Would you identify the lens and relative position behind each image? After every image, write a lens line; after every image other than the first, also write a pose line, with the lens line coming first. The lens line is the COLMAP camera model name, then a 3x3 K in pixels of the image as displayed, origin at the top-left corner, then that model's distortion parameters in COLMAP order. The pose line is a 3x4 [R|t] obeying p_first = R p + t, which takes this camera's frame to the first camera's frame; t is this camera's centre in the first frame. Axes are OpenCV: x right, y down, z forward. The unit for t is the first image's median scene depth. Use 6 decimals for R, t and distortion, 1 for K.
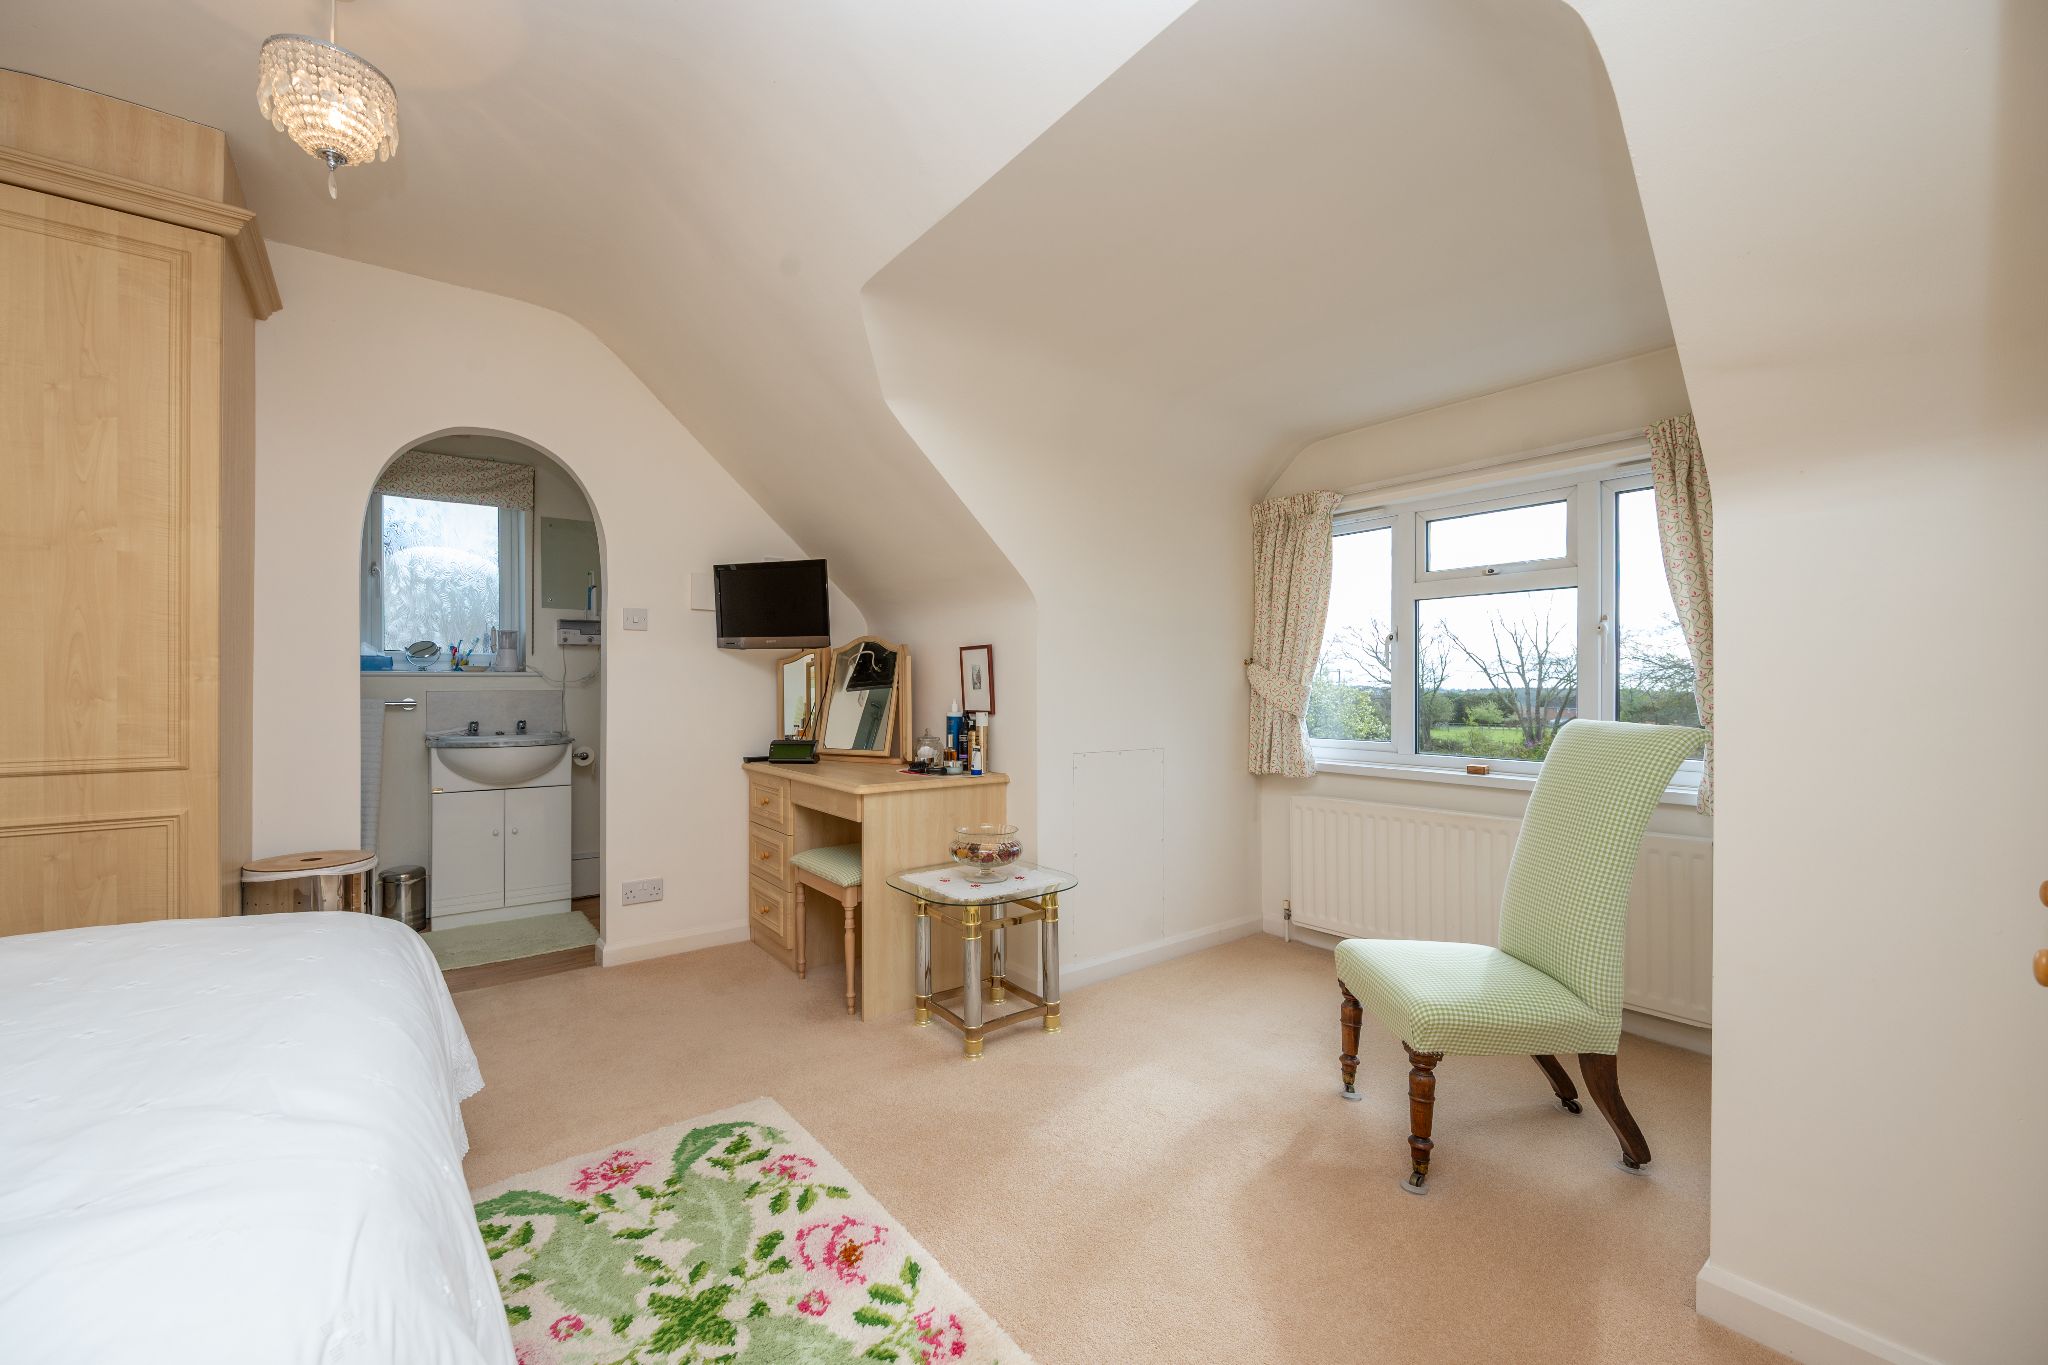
lens RADIAL K [[819.6, 0, 1020.6], [0, 819.6, 680.8], [0, 0, 1]] dist [-0.008504, 0.001714]
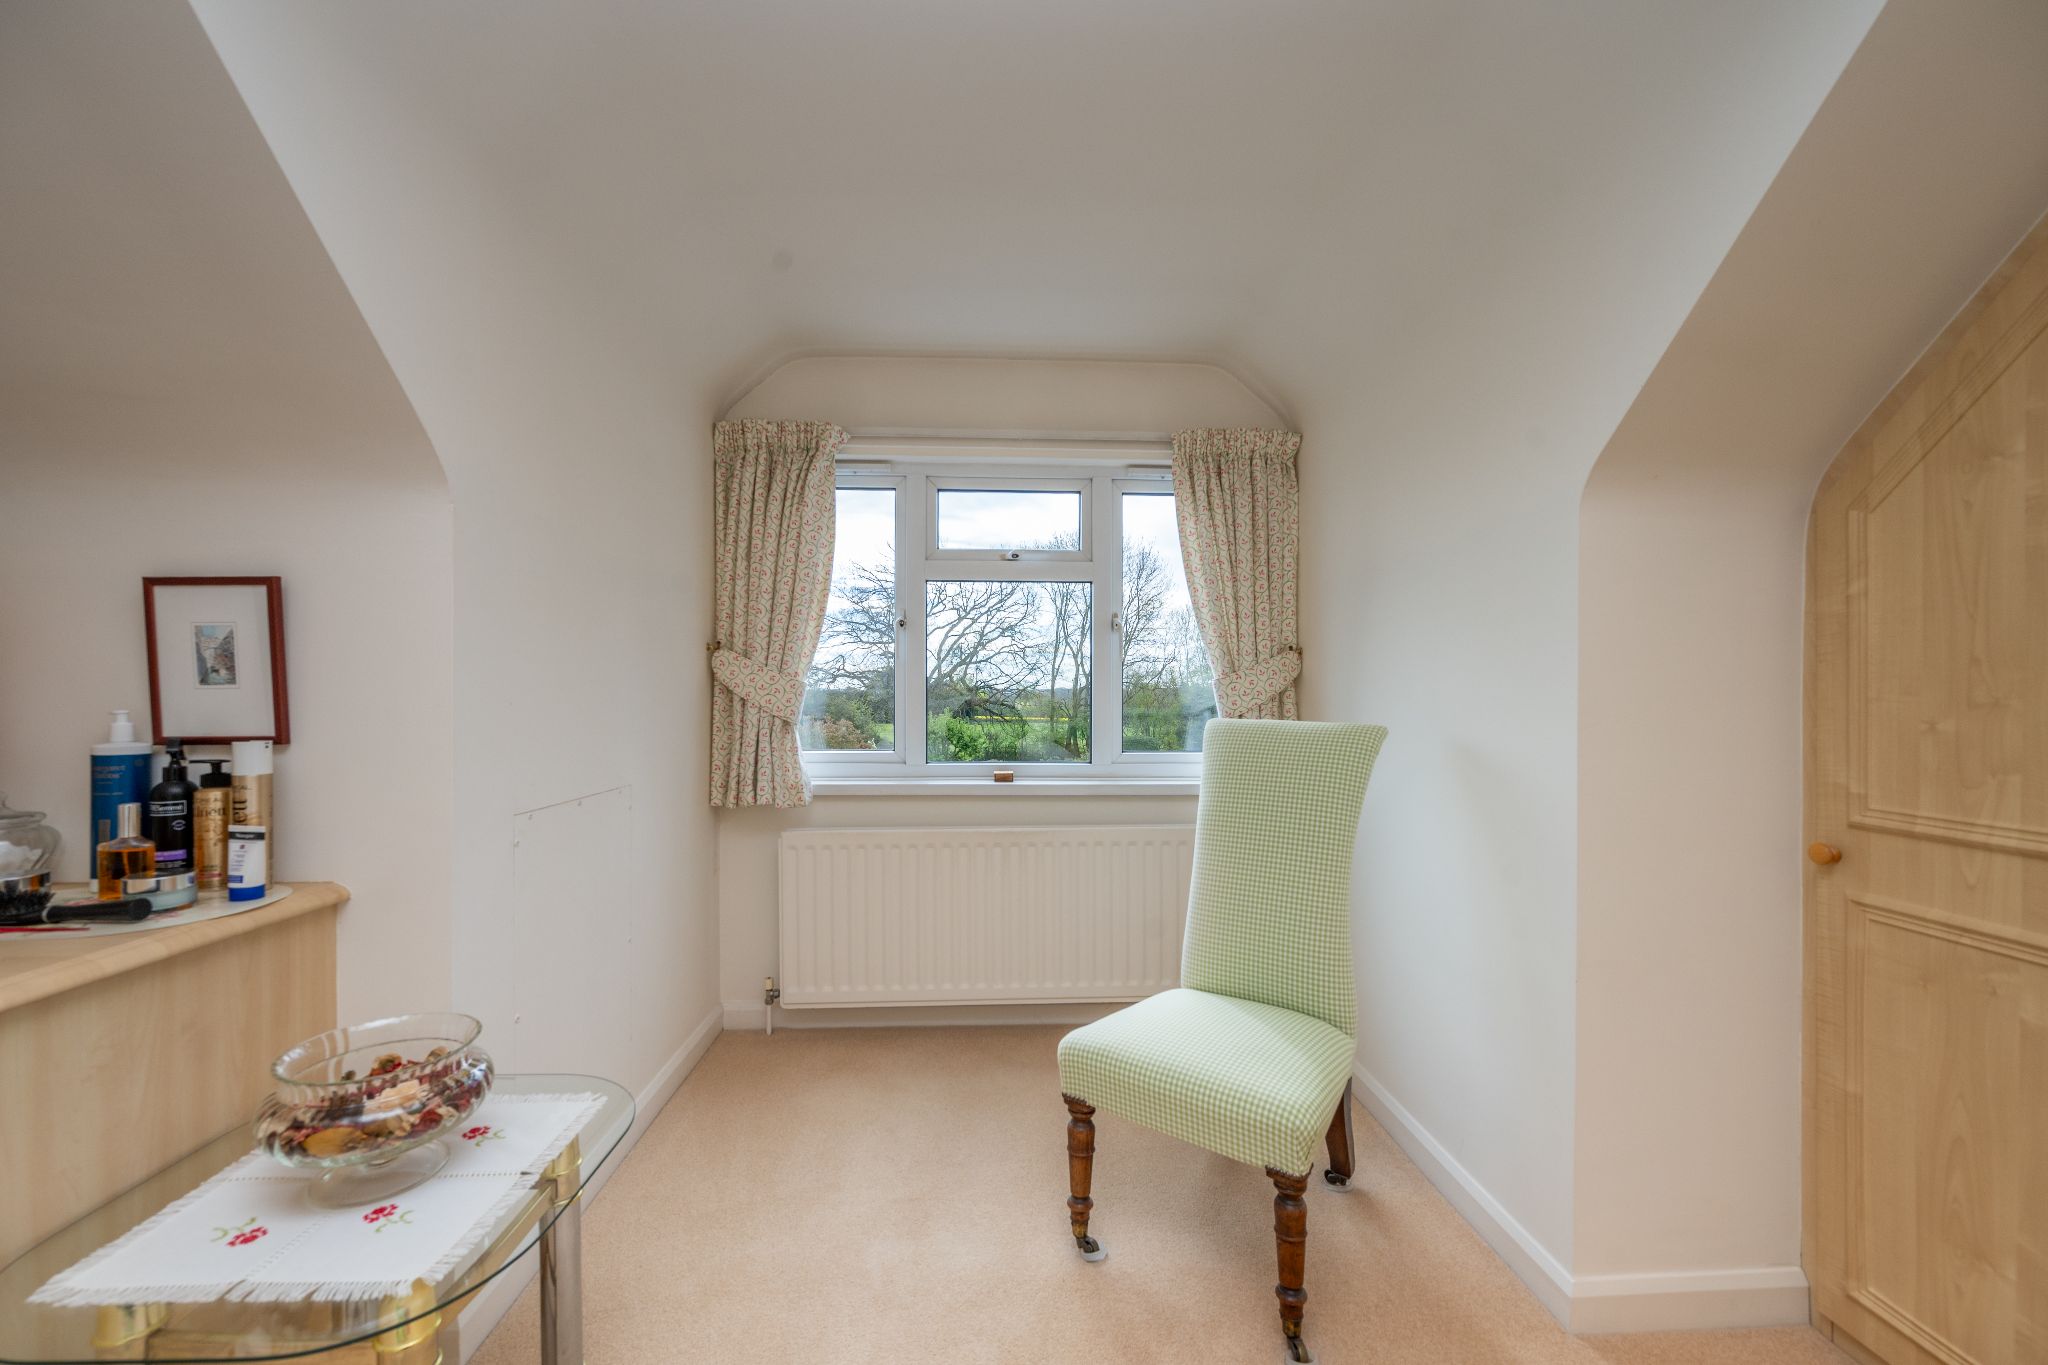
lens RADIAL K [[819.6, 0, 1022.7], [0, 819.6, 682.7], [0, 0, 1]] dist [-0.008504, 0.001714]
pose [[0.584356, 0.005765, 0.811477, -0.145448], [-0.011342, 0.999935, 0.001063, 0.004410], [-0.811418, -0.009825, 0.584383, 0.432345]]
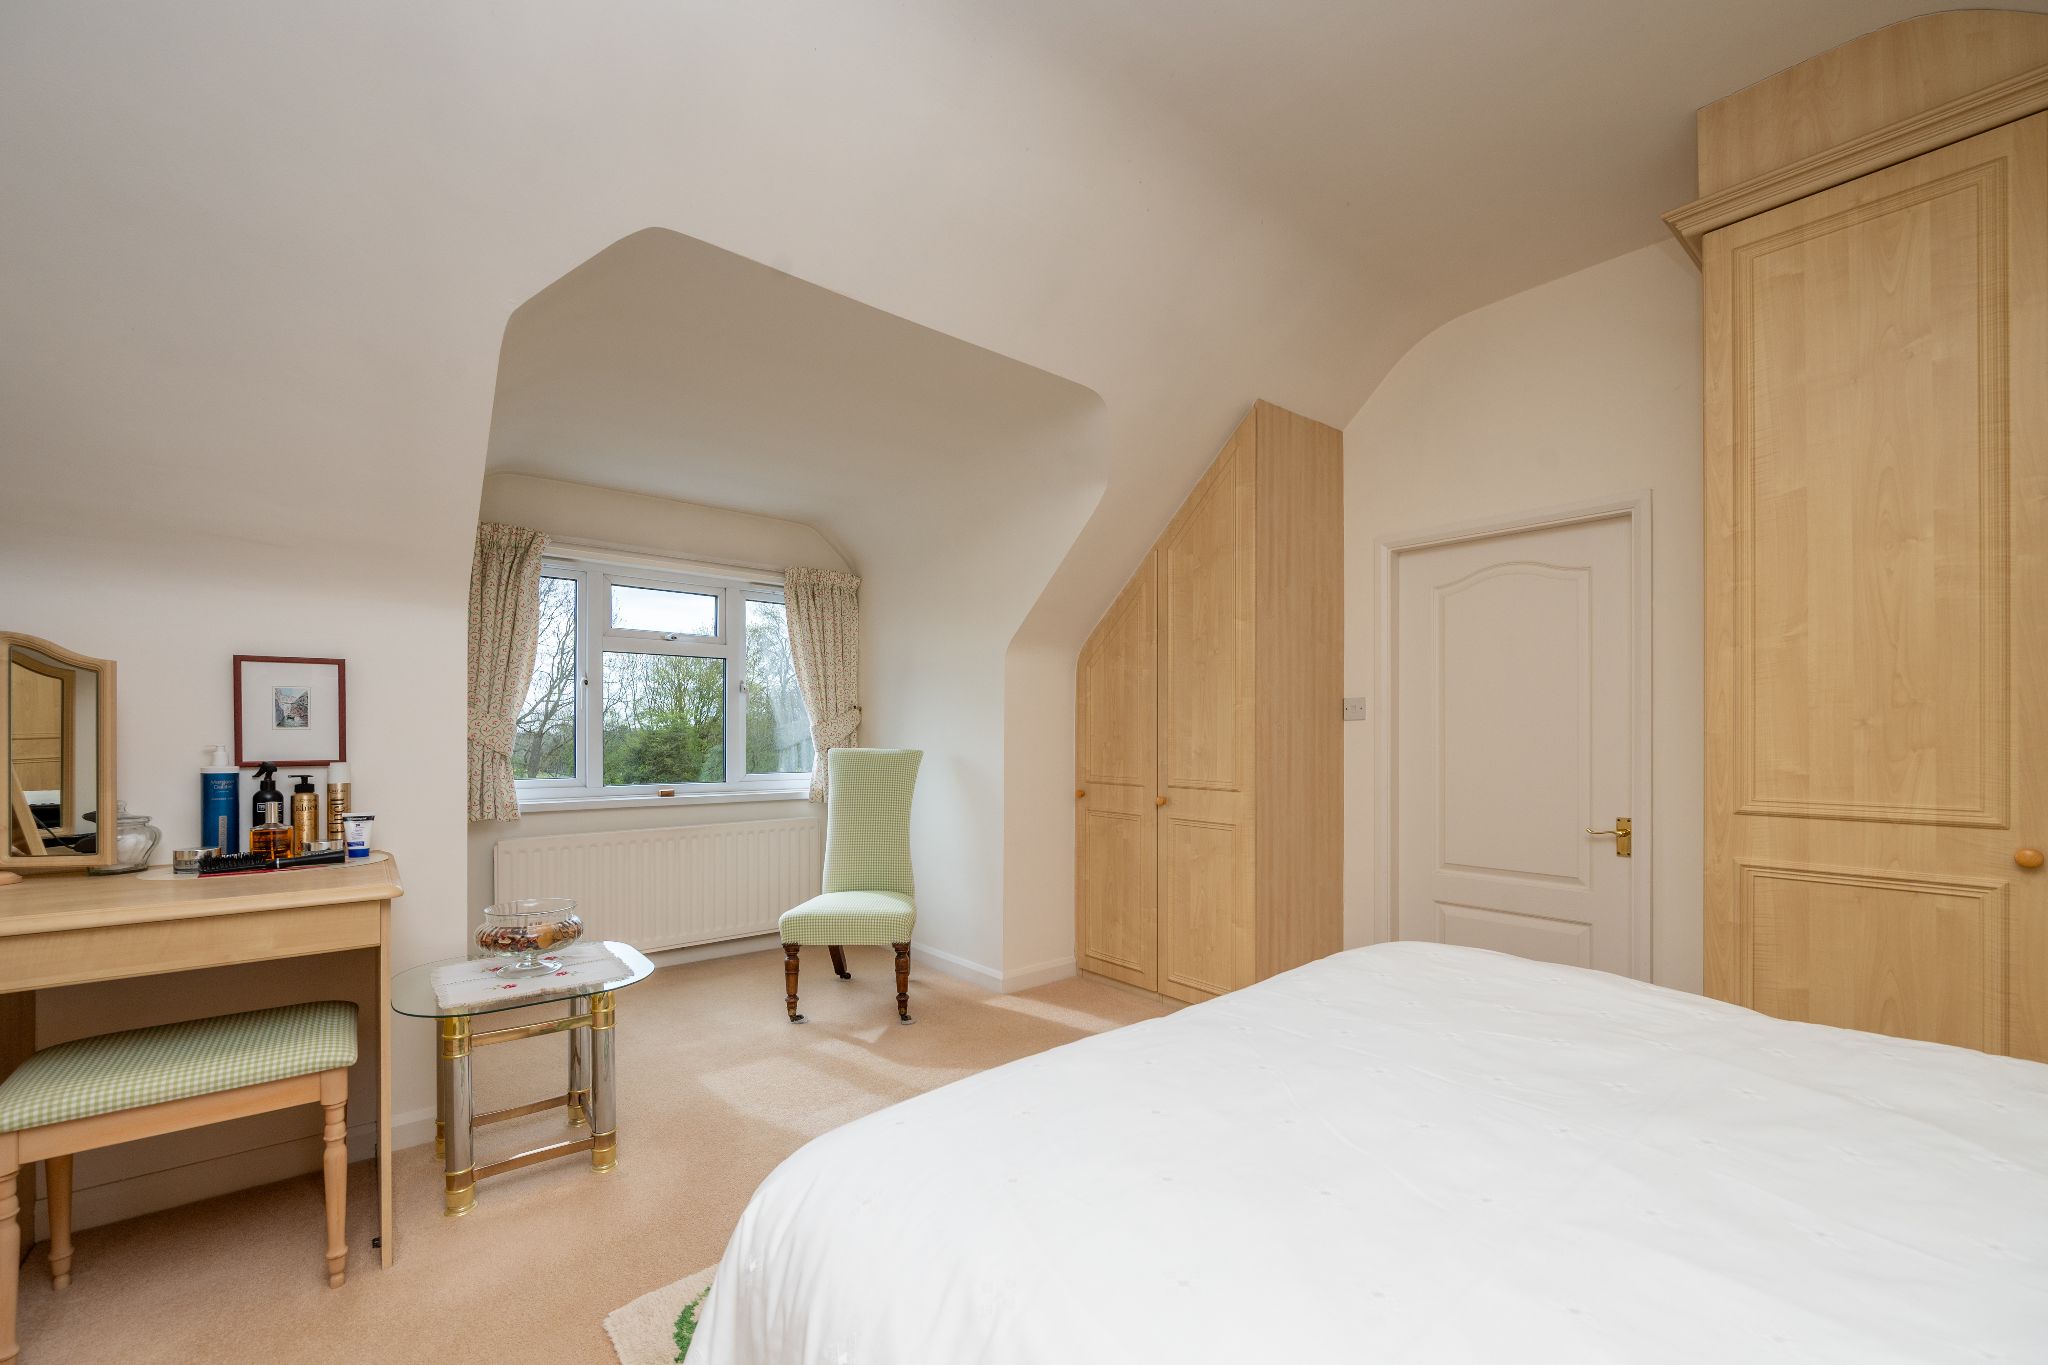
lens RADIAL K [[819.6, 0, 1046.9], [0, 819.6, 733.8], [0, 0, 1]] dist [-0.008504, 0.001714]
pose [[-0.056550, -0.001472, 0.998399, -0.697495], [-0.015402, 0.999881, 0.000602, 0.006141], [-0.998281, -0.015343, -0.056566, 0.452738]]
